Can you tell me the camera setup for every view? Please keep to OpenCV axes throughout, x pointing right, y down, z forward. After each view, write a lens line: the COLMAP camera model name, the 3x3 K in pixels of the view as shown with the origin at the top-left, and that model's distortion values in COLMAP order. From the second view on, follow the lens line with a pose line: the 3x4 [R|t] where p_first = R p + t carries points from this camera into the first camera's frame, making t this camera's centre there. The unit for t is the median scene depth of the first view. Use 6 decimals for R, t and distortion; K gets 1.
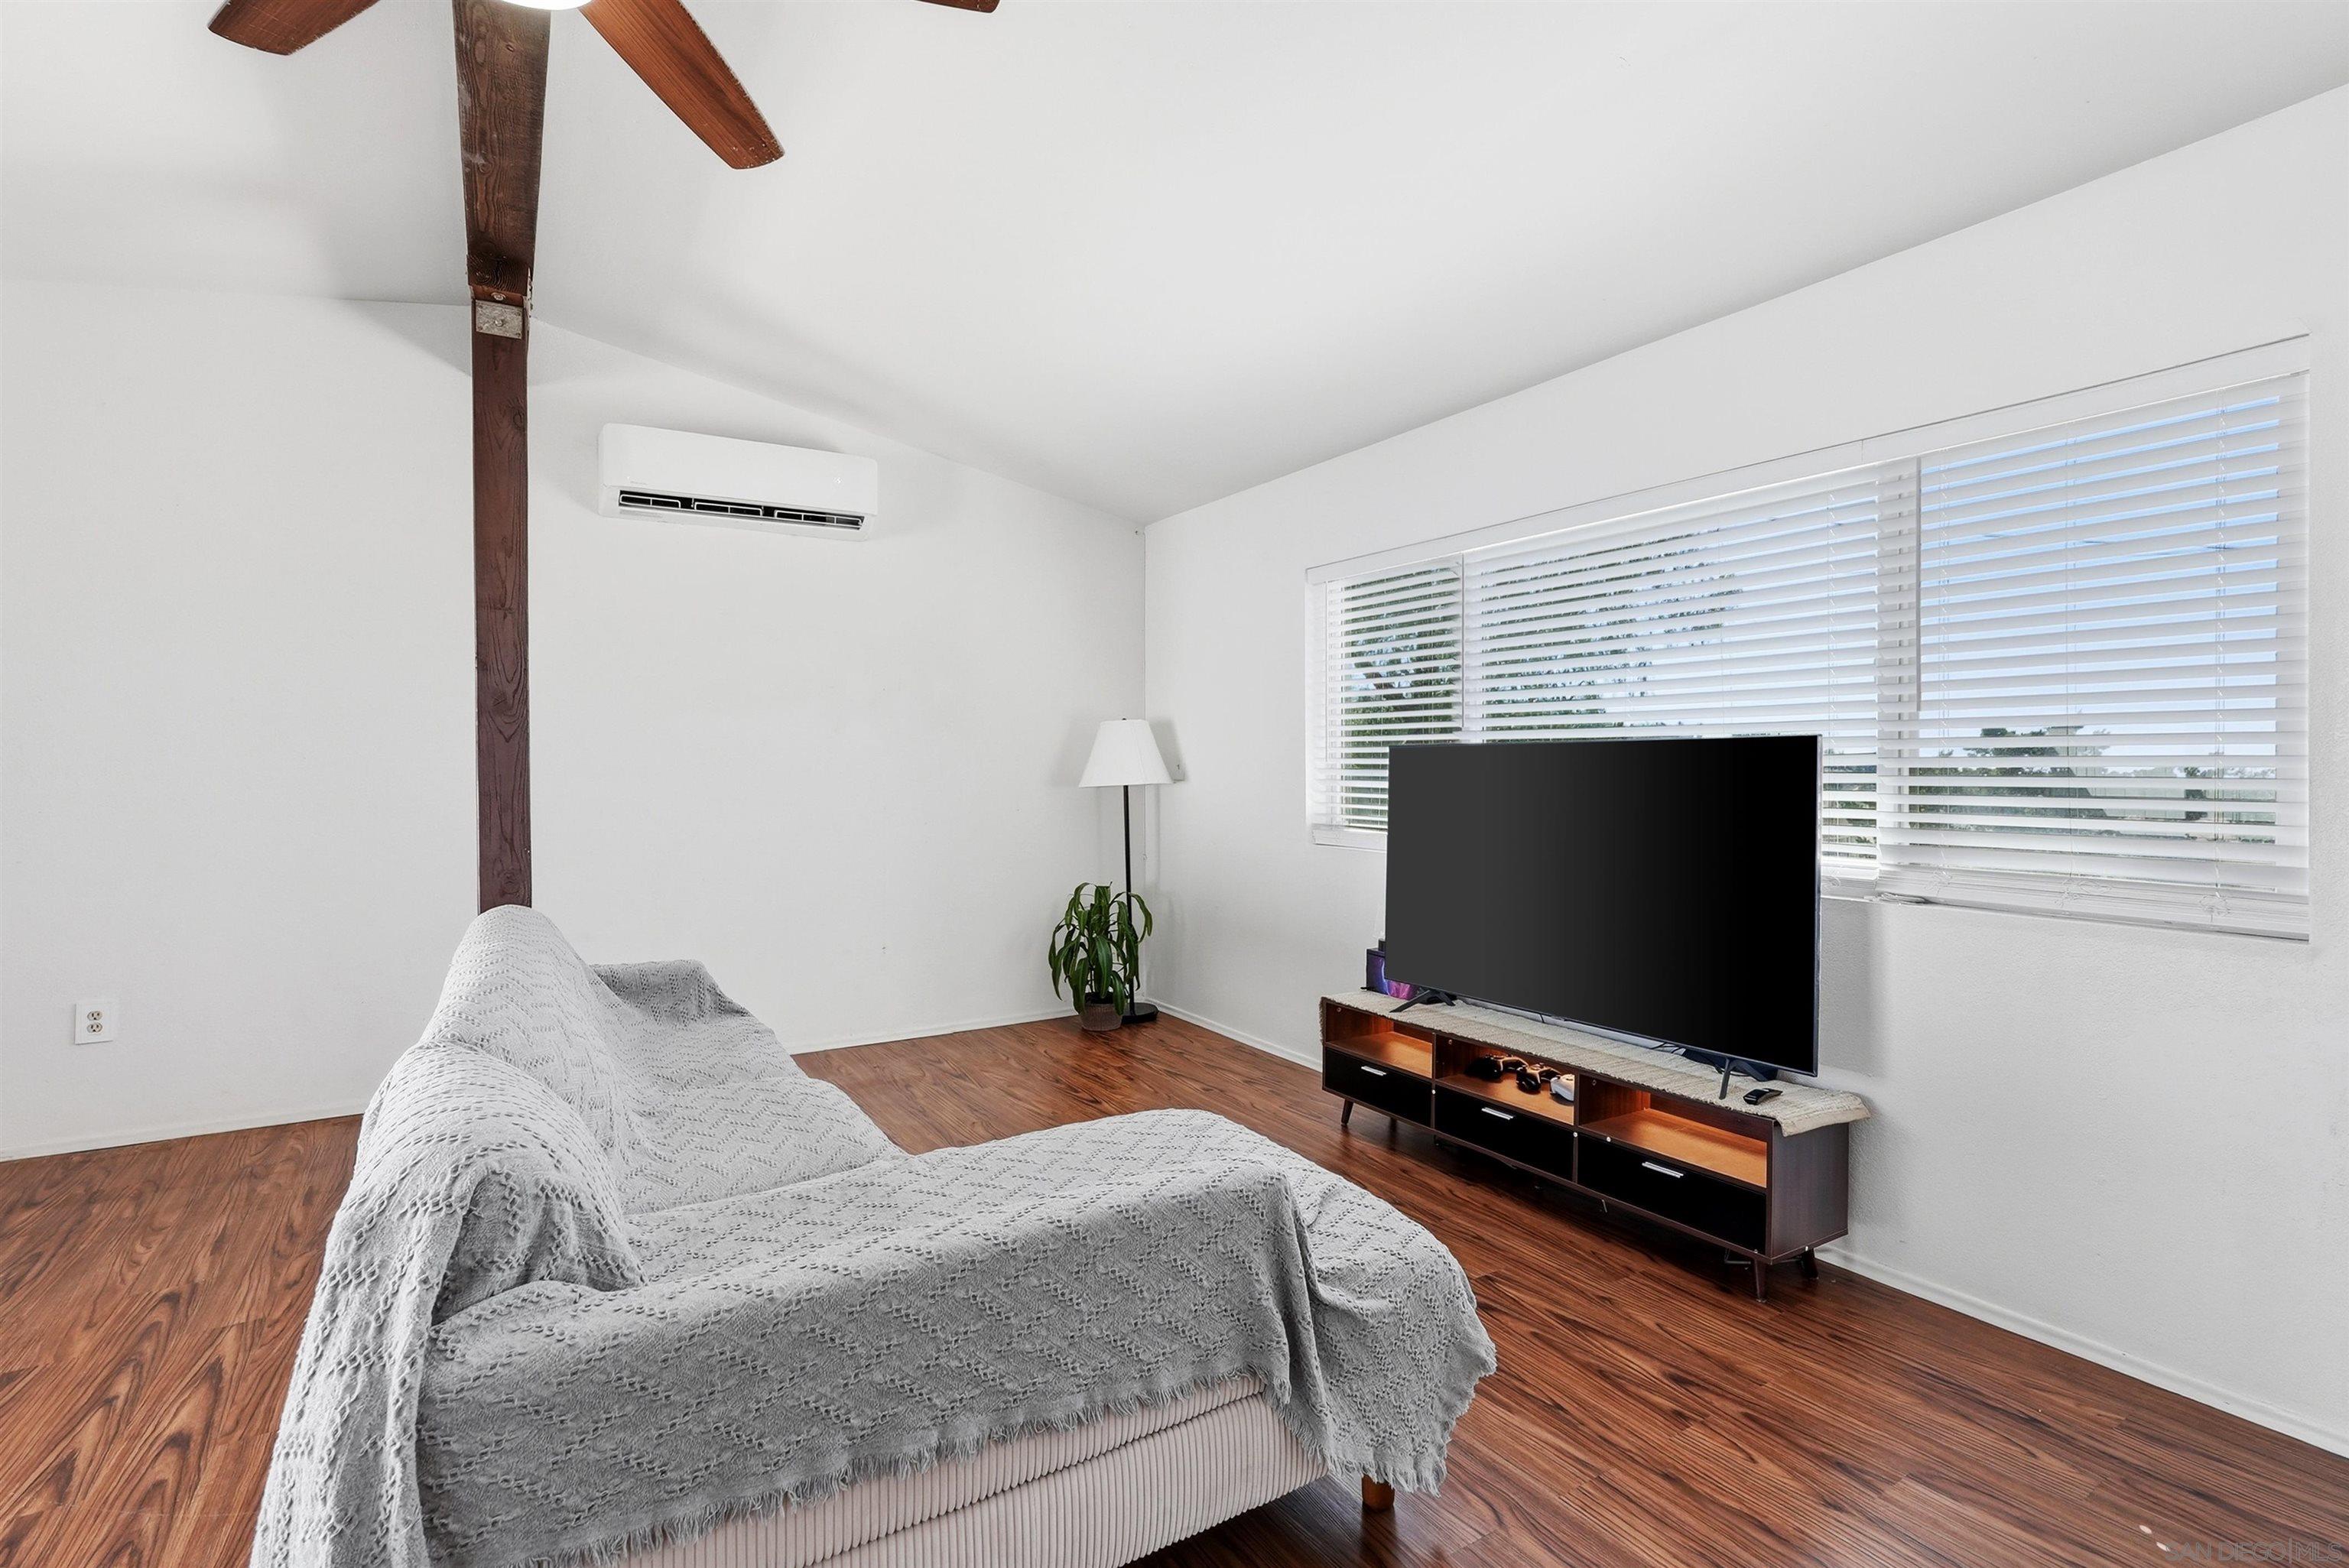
lens RADIAL K [[1056.1, 0, 1176.6], [0, 1056.1, 781.7], [0, 0, 1]] dist [-0.002158, 0.001846]
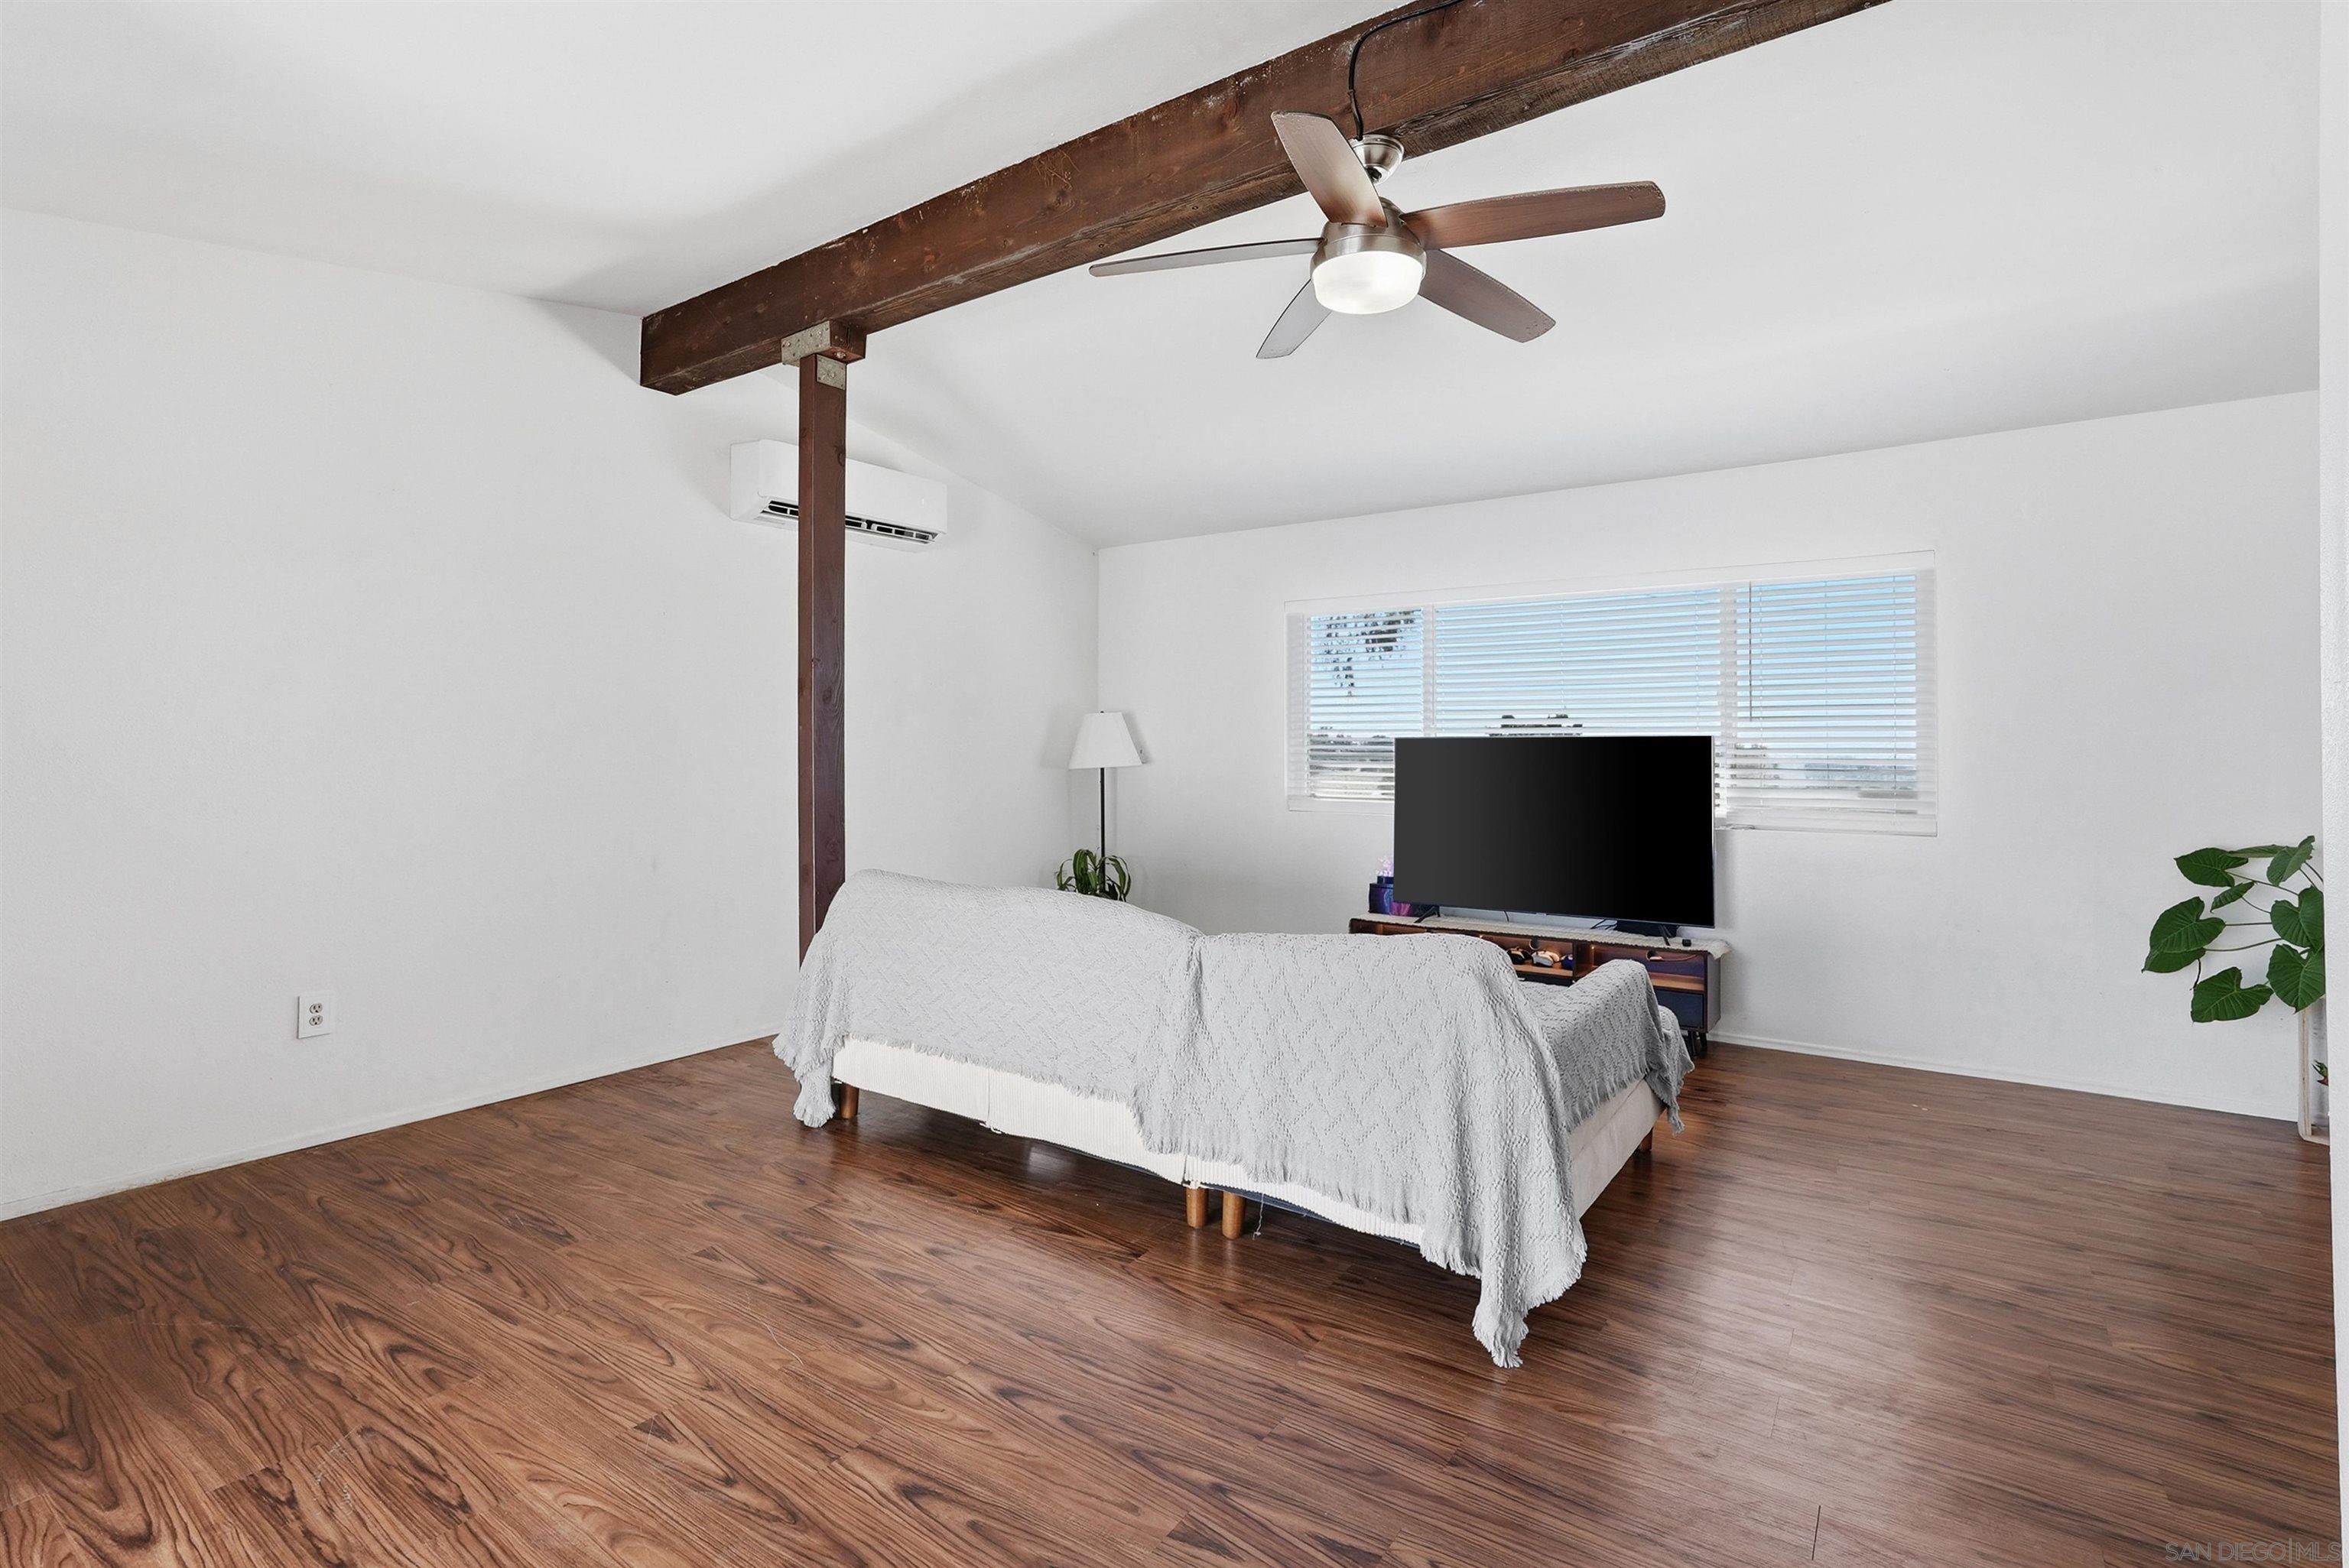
lens RADIAL K [[1056.1, 0, 1182.5], [0, 1056.1, 763.4], [0, 0, 1]] dist [-0.002158, 0.001846]
pose [[0.920707, -0.003639, 0.390238, -0.704364], [0.004117, 0.999991, -0.000390, -0.000758], [-0.390233, 0.001965, 0.920714, -0.221841]]
